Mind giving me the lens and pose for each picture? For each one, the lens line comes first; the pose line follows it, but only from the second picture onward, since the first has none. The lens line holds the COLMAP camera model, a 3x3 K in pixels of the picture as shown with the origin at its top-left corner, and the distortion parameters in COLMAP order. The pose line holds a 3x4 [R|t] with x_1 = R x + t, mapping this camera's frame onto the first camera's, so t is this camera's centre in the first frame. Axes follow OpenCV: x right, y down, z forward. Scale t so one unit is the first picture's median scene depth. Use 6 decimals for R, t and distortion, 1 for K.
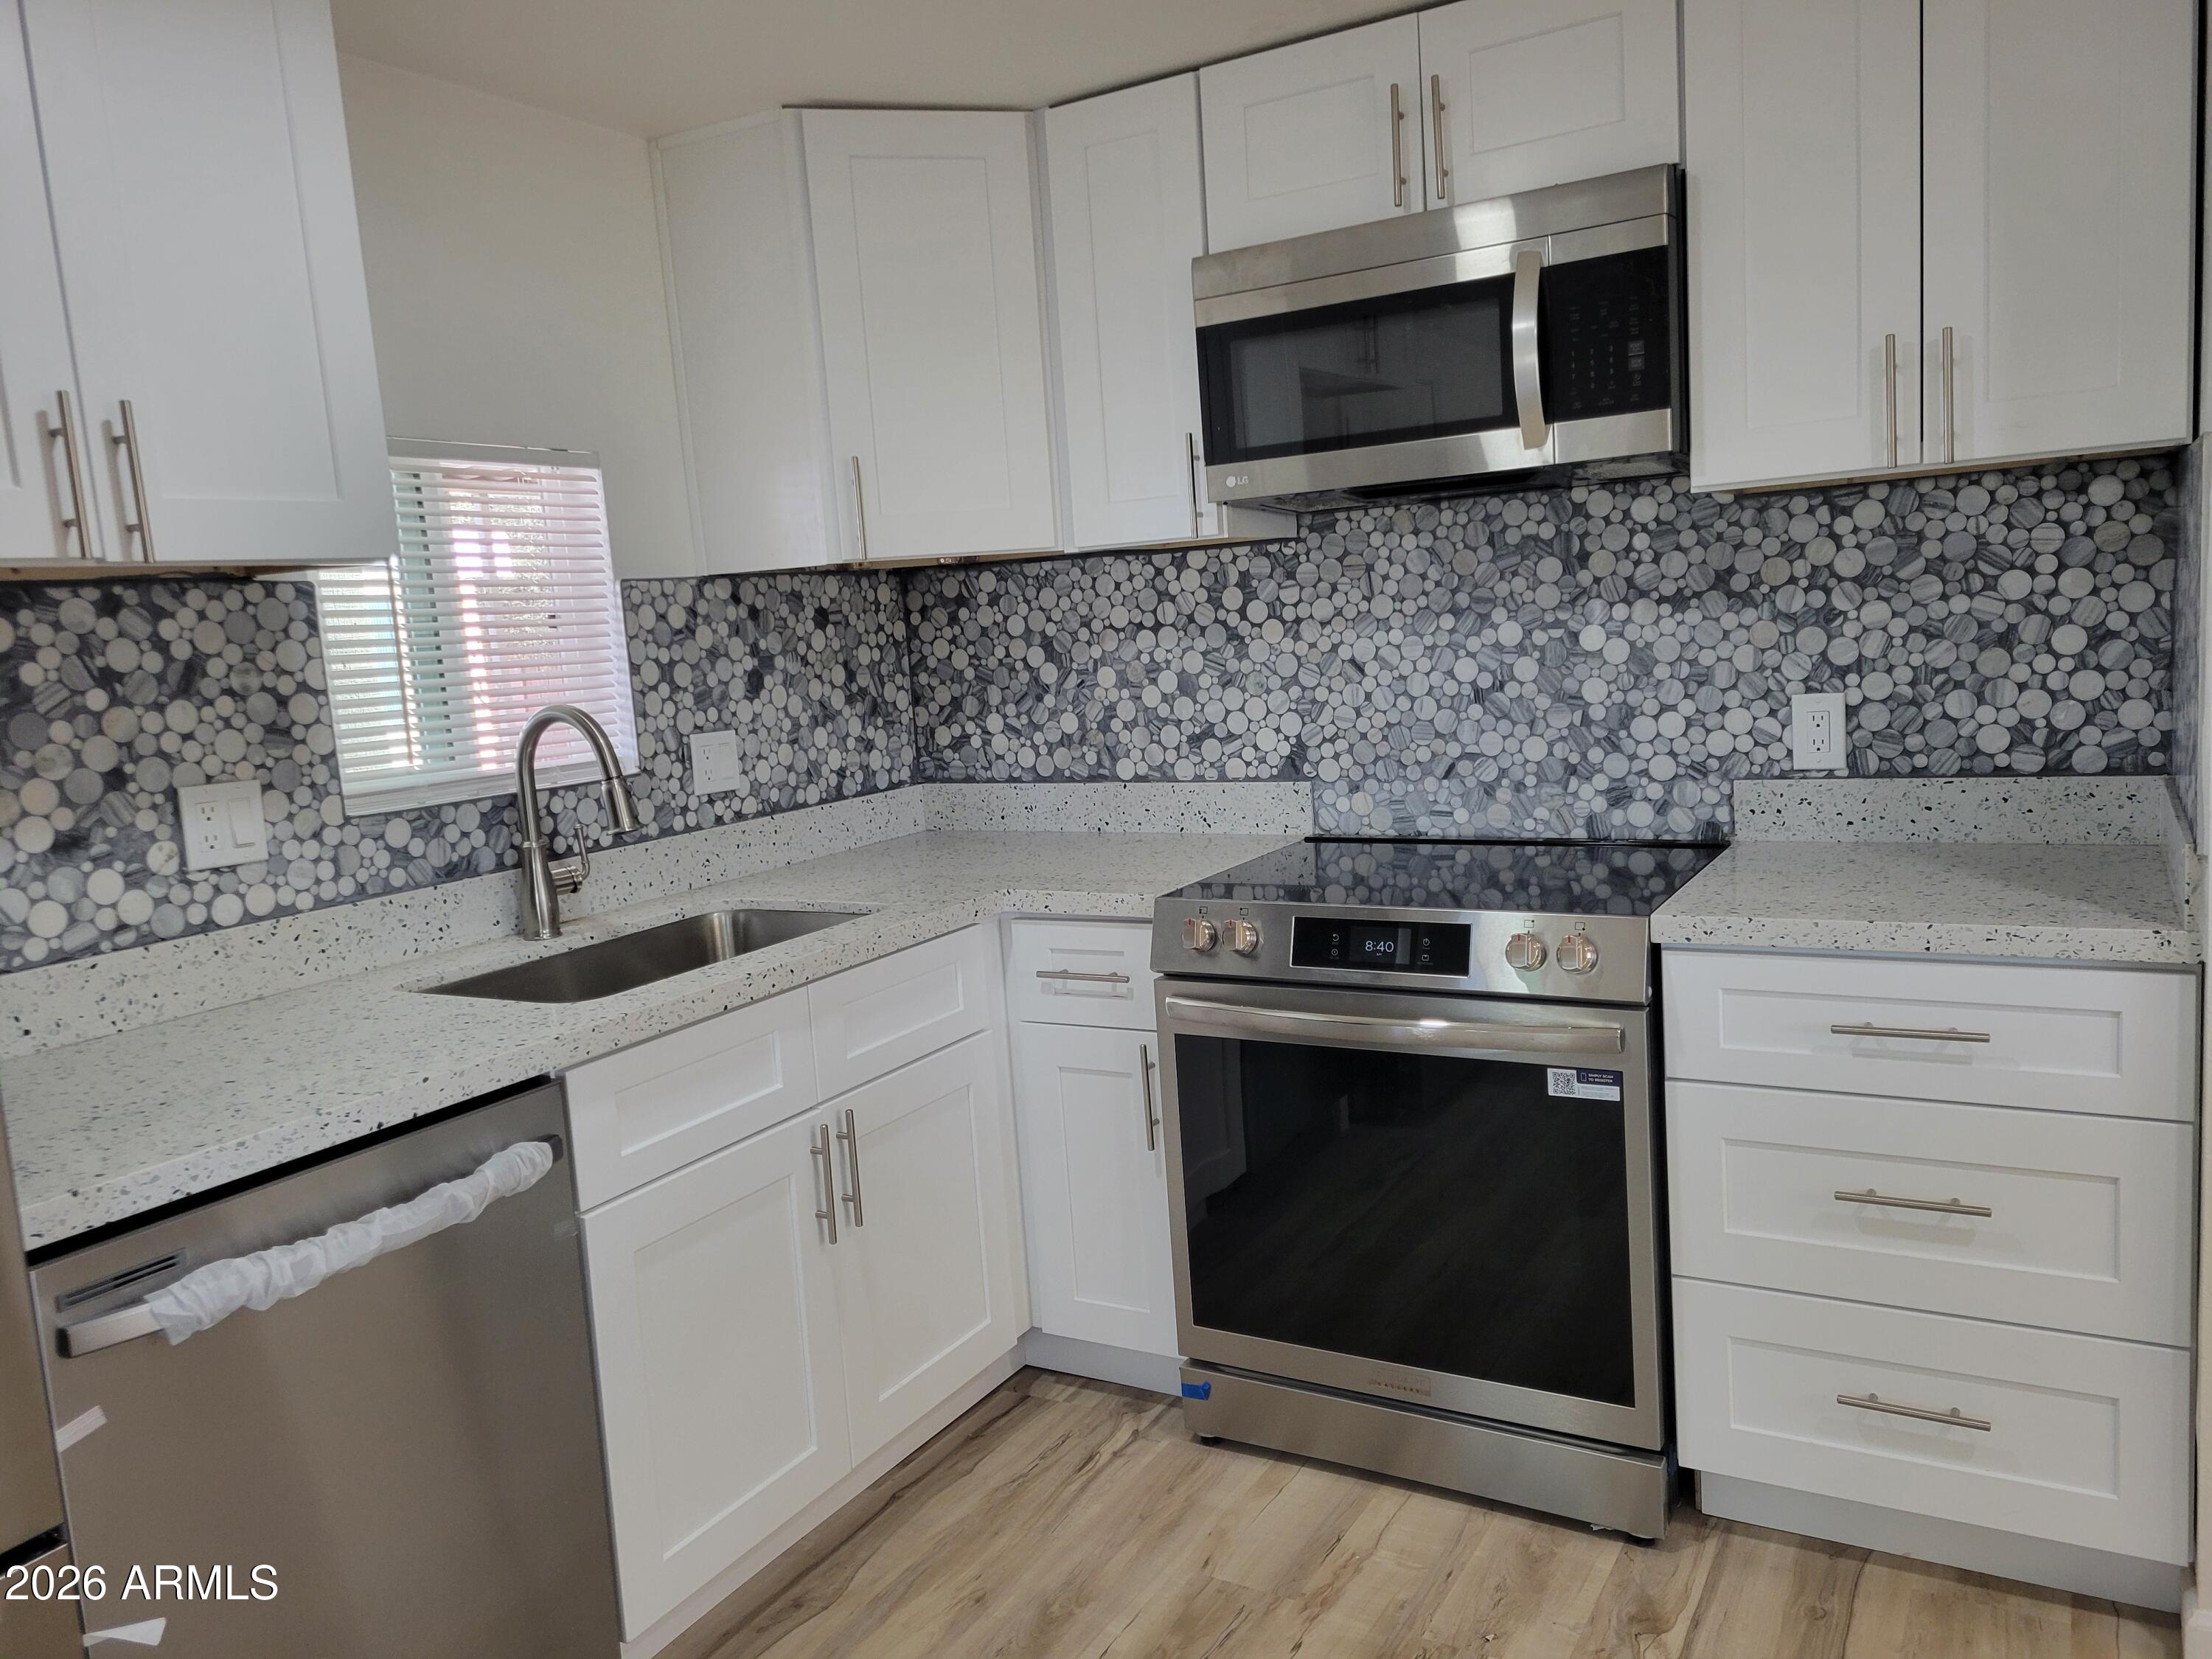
lens RADIAL K [[1652.5, 0, 1067.2], [0, 1652.5, 853.8], [0, 0, 1]] dist [0.073527, -0.067793]
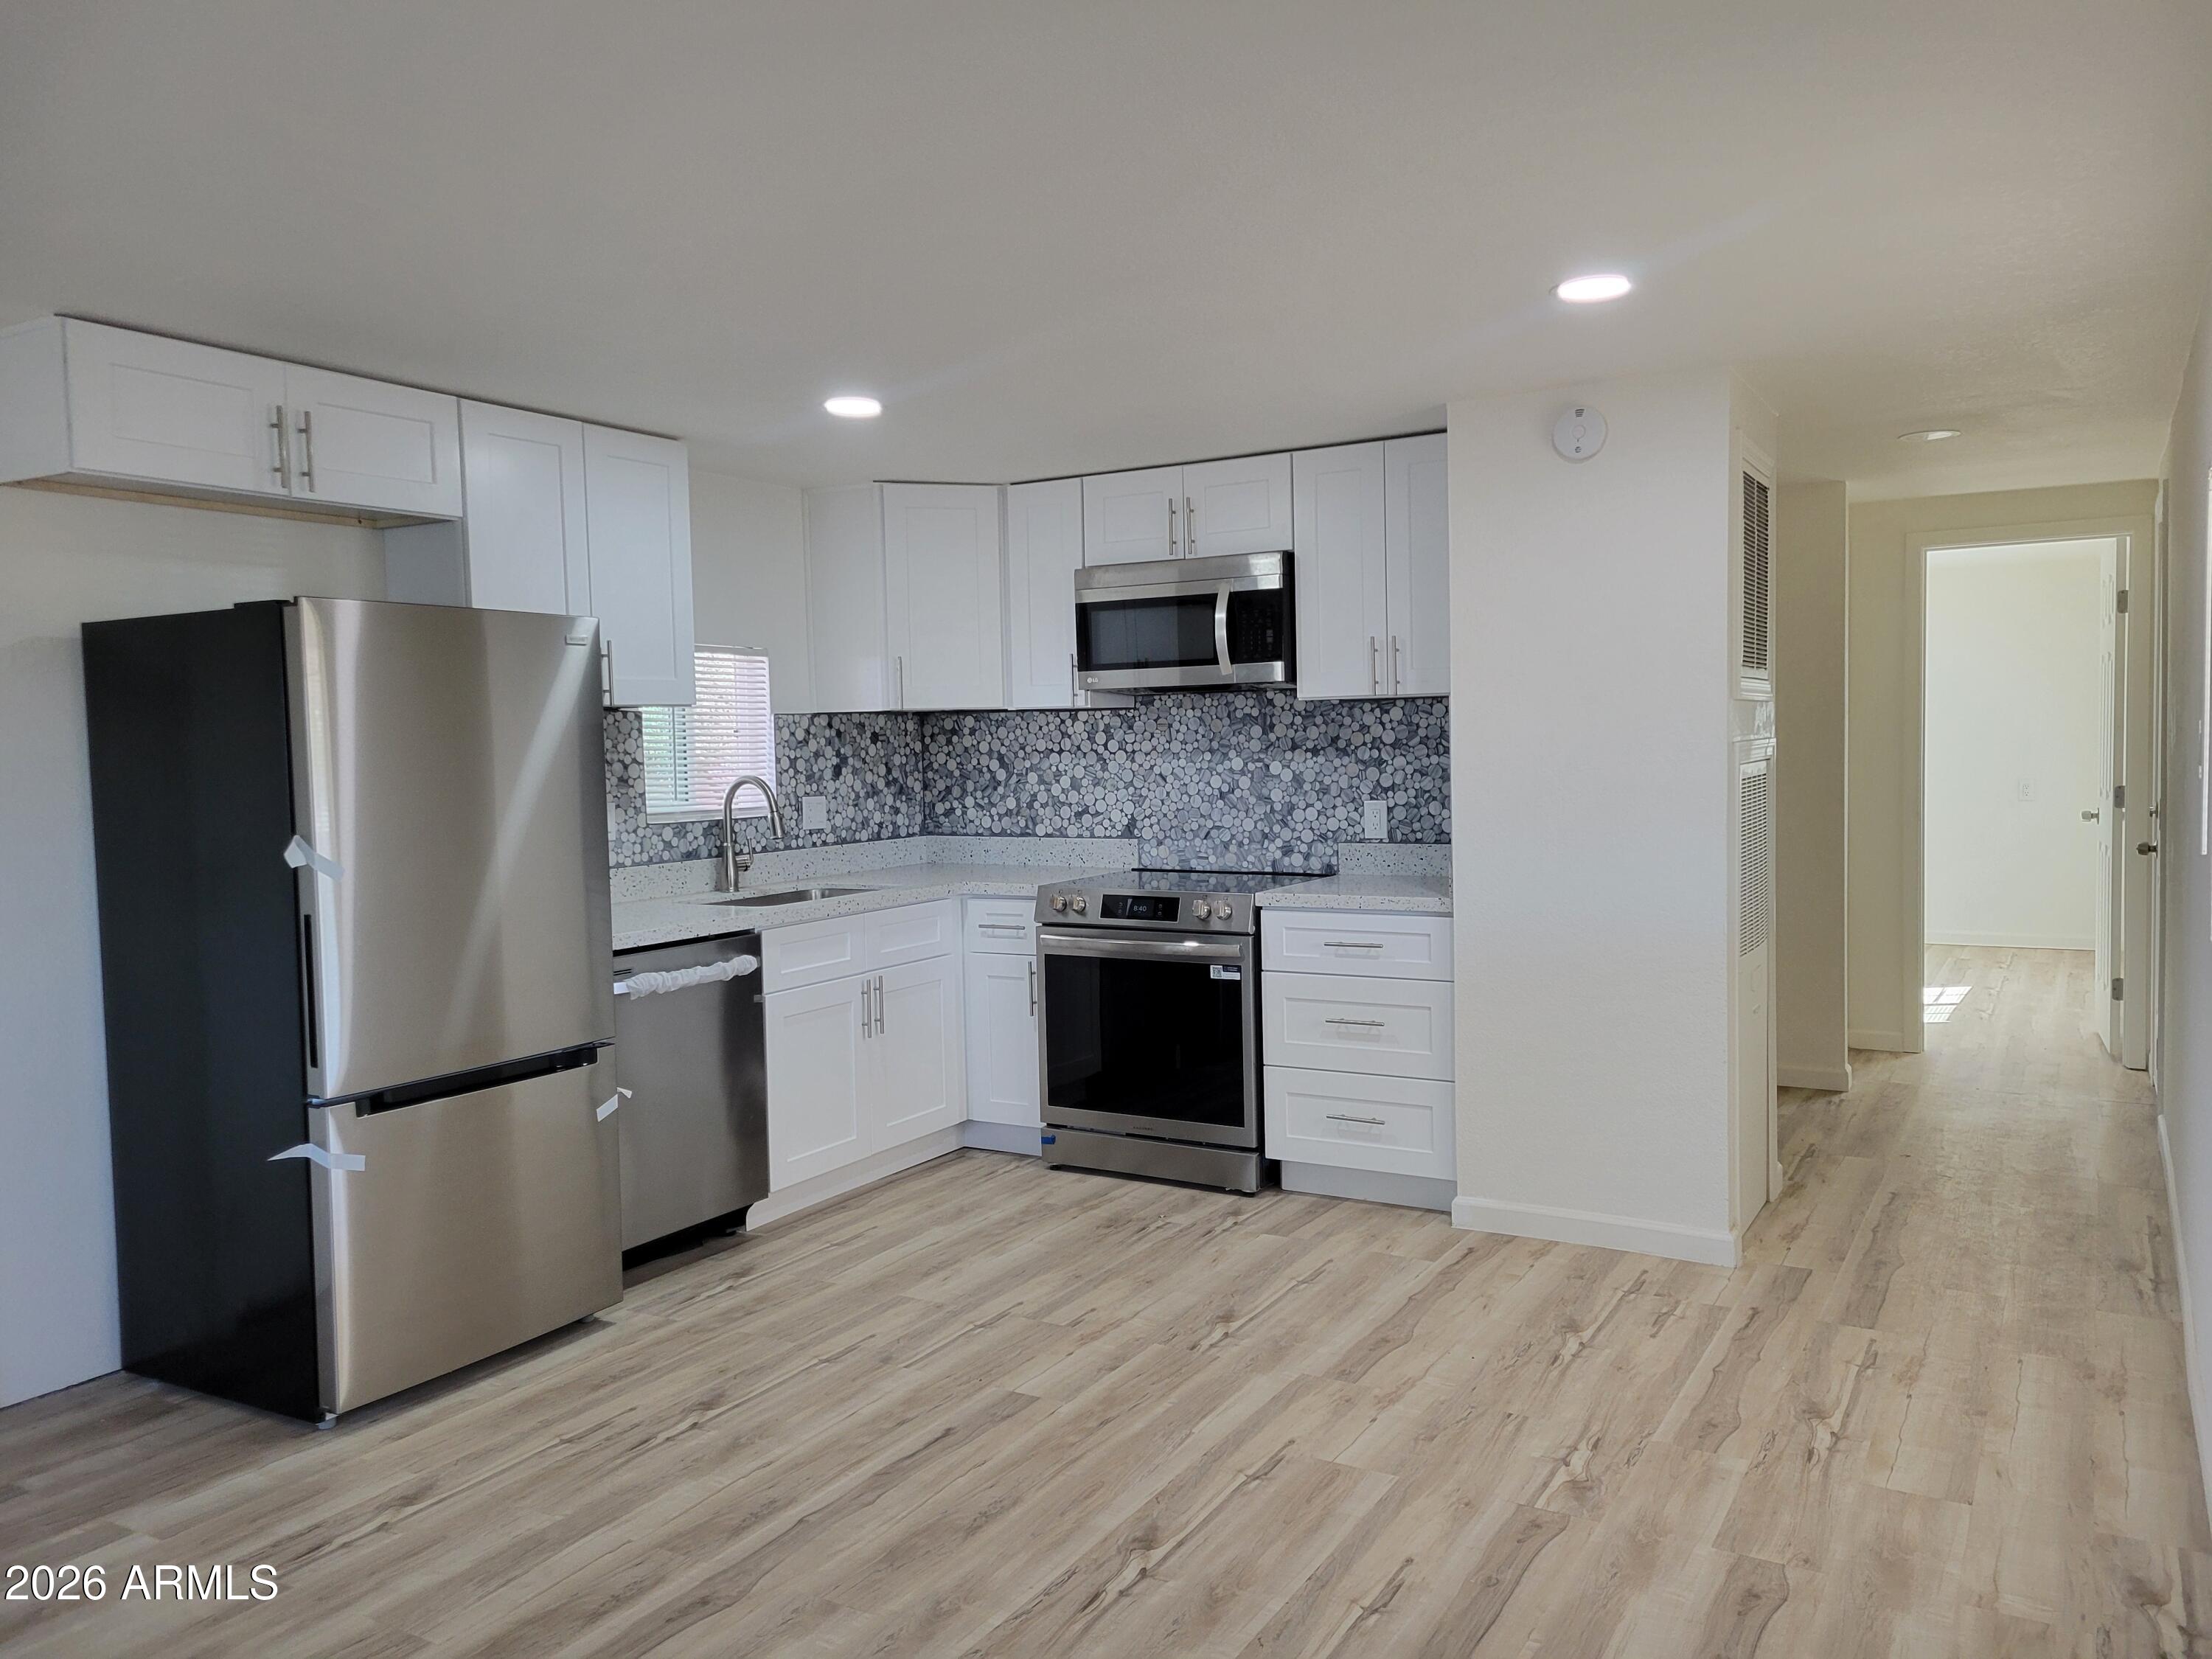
lens RADIAL K [[1652.5, 0, 1067.2], [0, 1652.5, 853.8], [0, 0, 1]] dist [0.073527, -0.067793]
pose [[0.998842, 0.047483, -0.007809, 0.091758], [-0.047930, 0.996121, -0.073792, 0.120977], [0.004275, 0.074081, 0.997243, -0.894543]]
